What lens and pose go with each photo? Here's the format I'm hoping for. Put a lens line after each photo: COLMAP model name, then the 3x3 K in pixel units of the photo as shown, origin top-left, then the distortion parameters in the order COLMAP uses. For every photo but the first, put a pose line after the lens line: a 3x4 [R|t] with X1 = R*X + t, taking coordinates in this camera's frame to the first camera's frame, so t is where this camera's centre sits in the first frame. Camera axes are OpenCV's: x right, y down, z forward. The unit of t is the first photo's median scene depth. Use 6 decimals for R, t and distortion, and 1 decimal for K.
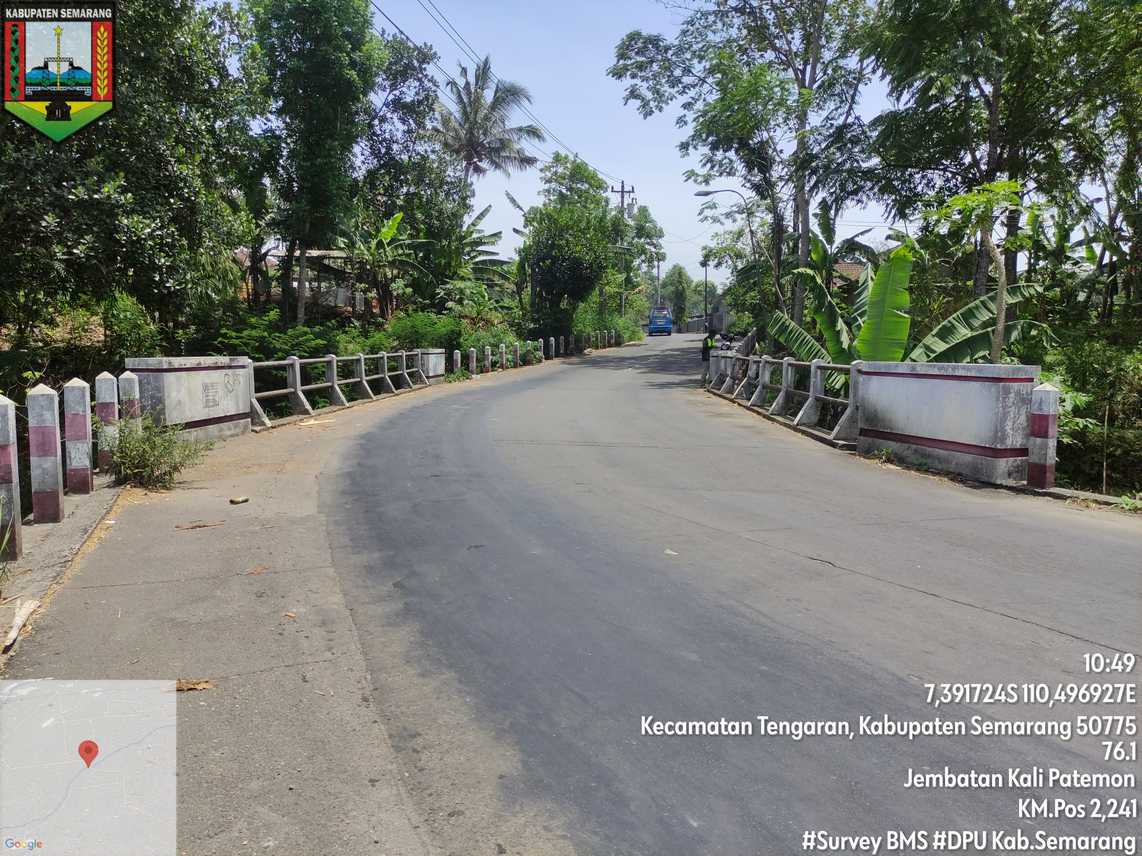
lens RADIAL K [[840.3, 0, 573.5], [0, 840.3, 419.9], [0, 0, 1]] dist [0.044263, -0.045982]
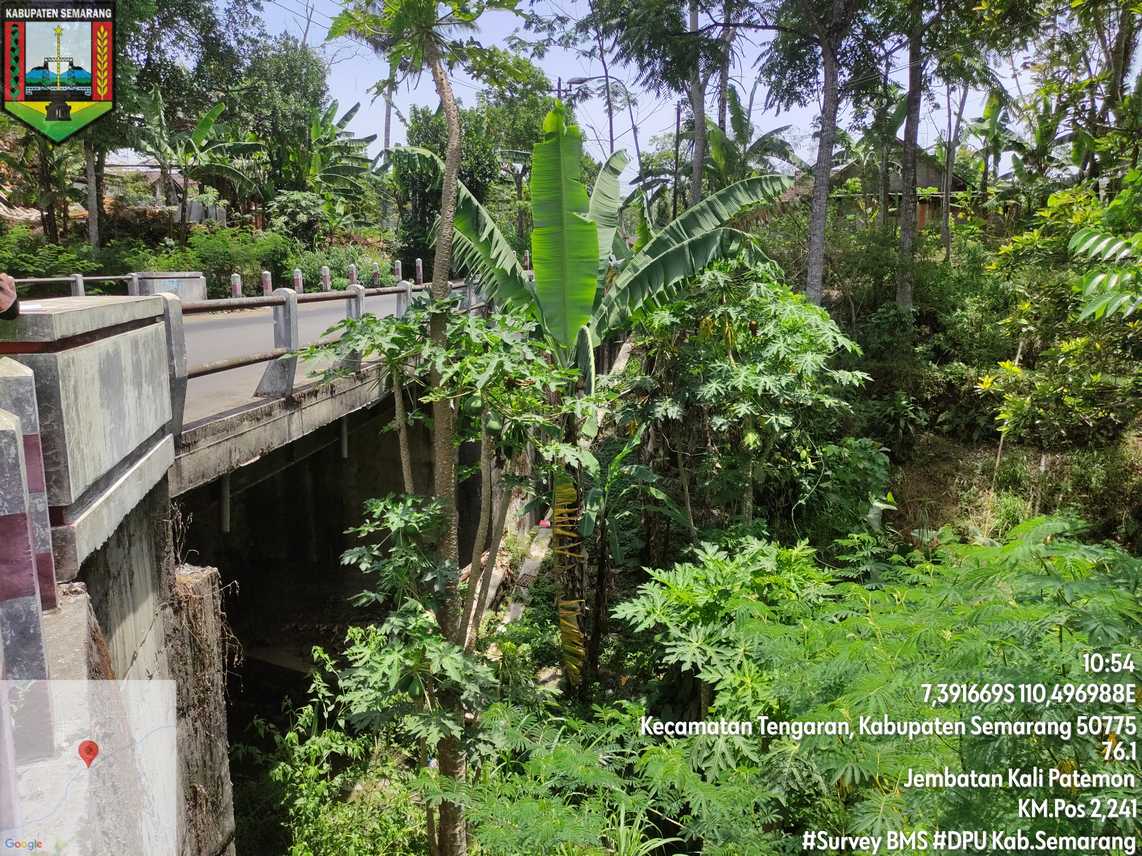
lens RADIAL K [[840.3, 0, 565.8], [0, 840.3, 435.1], [0, 0, 1]] dist [0.044263, -0.045982]
pose [[0.997763, 0.009214, -0.066209, 0.198965], [-0.002105, 0.994294, 0.106653, -0.010804], [0.066814, -0.106275, 0.992089, 0.138128]]
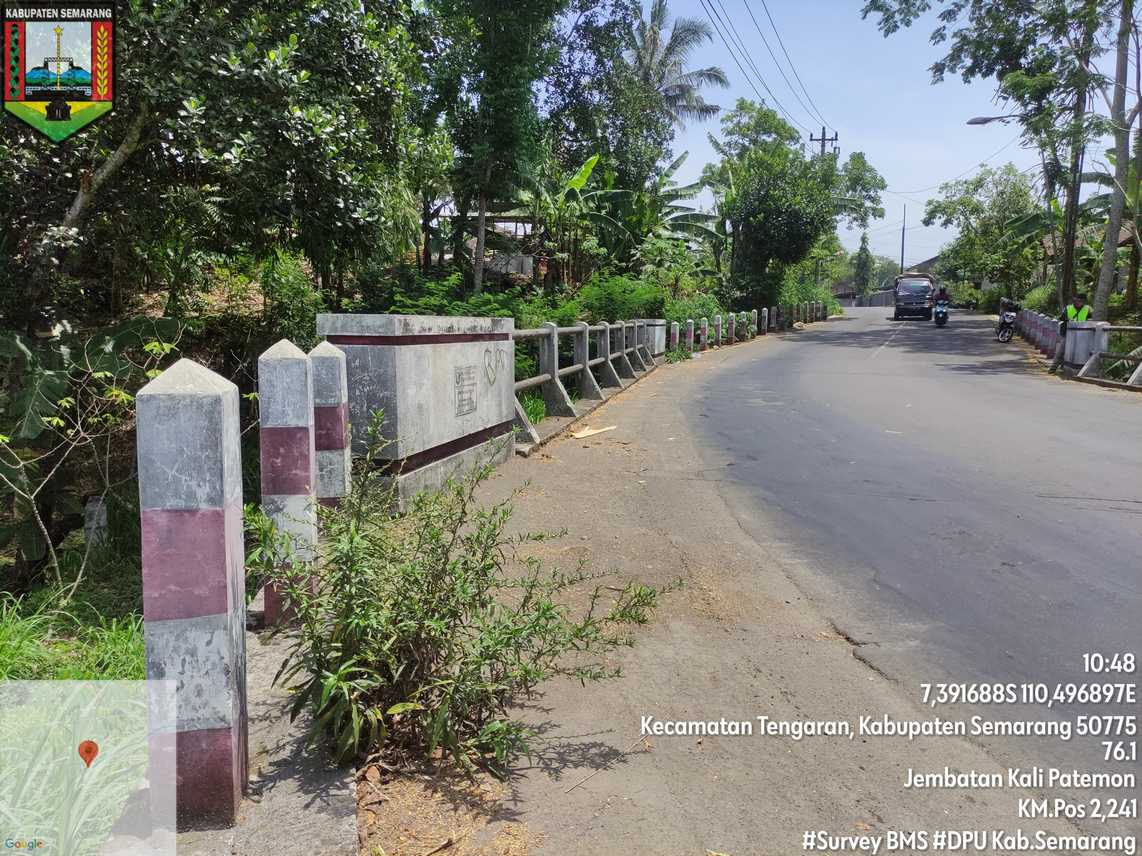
lens RADIAL K [[840.3, 0, 564.3], [0, 840.3, 423.2], [0, 0, 1]] dist [0.044263, -0.045982]
pose [[0.986964, 0.022621, -0.159342, -0.091704], [-0.017864, 0.999353, 0.031222, -0.008448], [0.159945, -0.027969, 0.986730, 0.161862]]
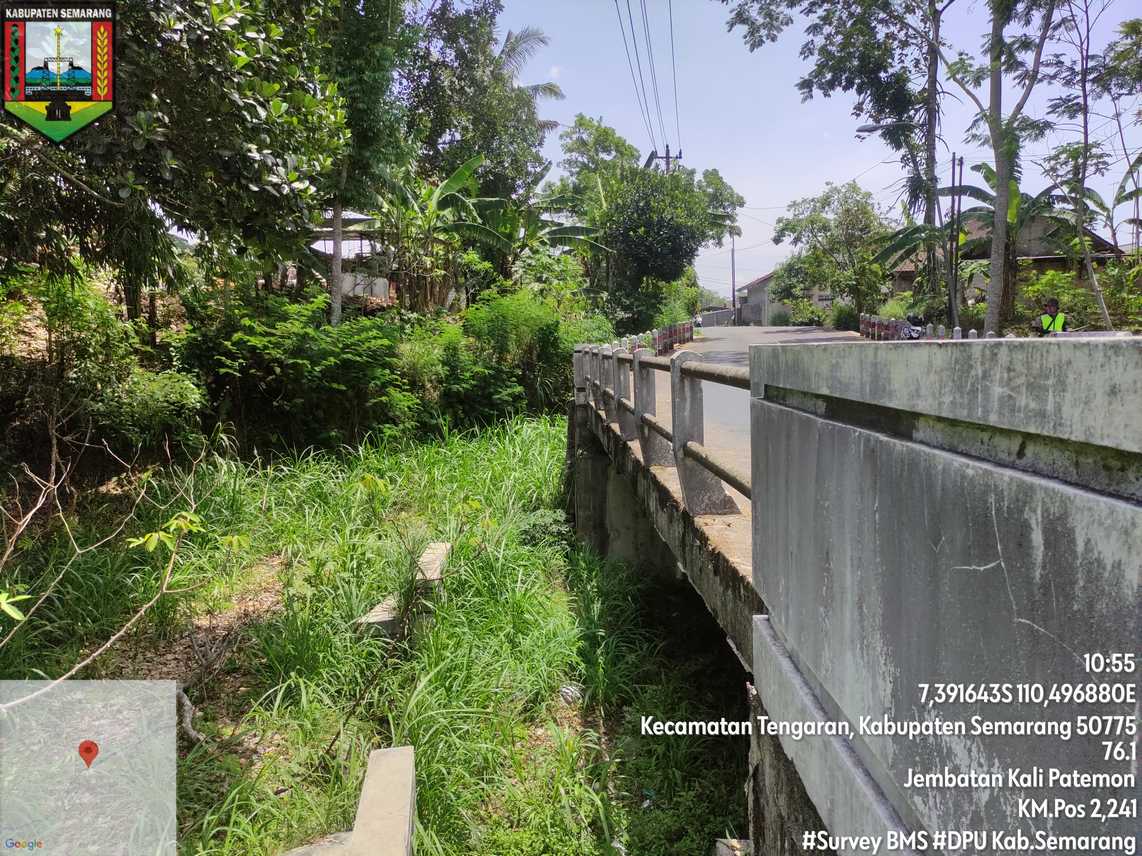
lens RADIAL K [[840.3, 0, 557.3], [0, 840.3, 425.8], [0, 0, 1]] dist [0.044263, -0.045982]
pose [[0.997941, -0.032244, 0.055444, -0.167833], [0.032061, 0.999477, 0.004180, -0.018971], [-0.055549, -0.002393, 0.998453, 0.269559]]
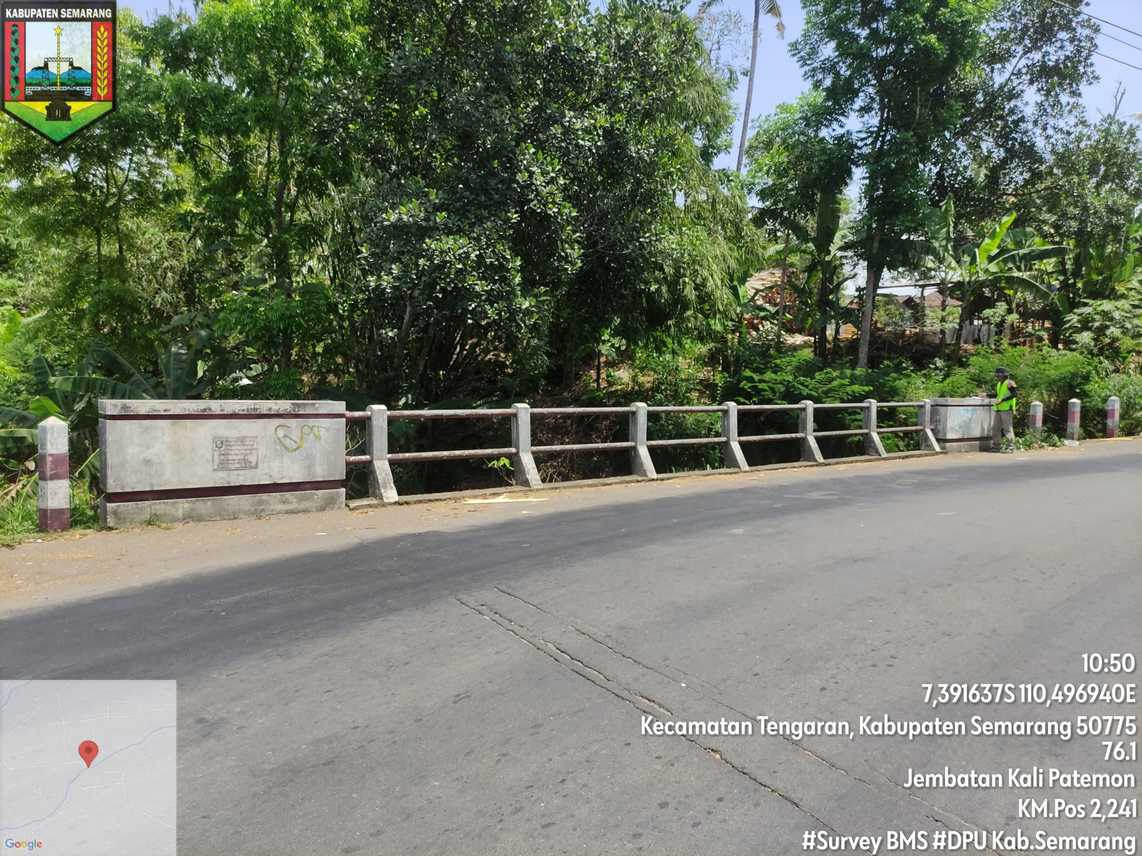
lens RADIAL K [[840.3, 0, 582.2], [0, 840.3, 426.2], [0, 0, 1]] dist [0.044263, -0.045982]
pose [[0.671254, 0.048138, -0.739663, 0.093725], [-0.082656, 0.996526, -0.010157, -0.021886], [0.736604, 0.067956, 0.672901, 0.233133]]
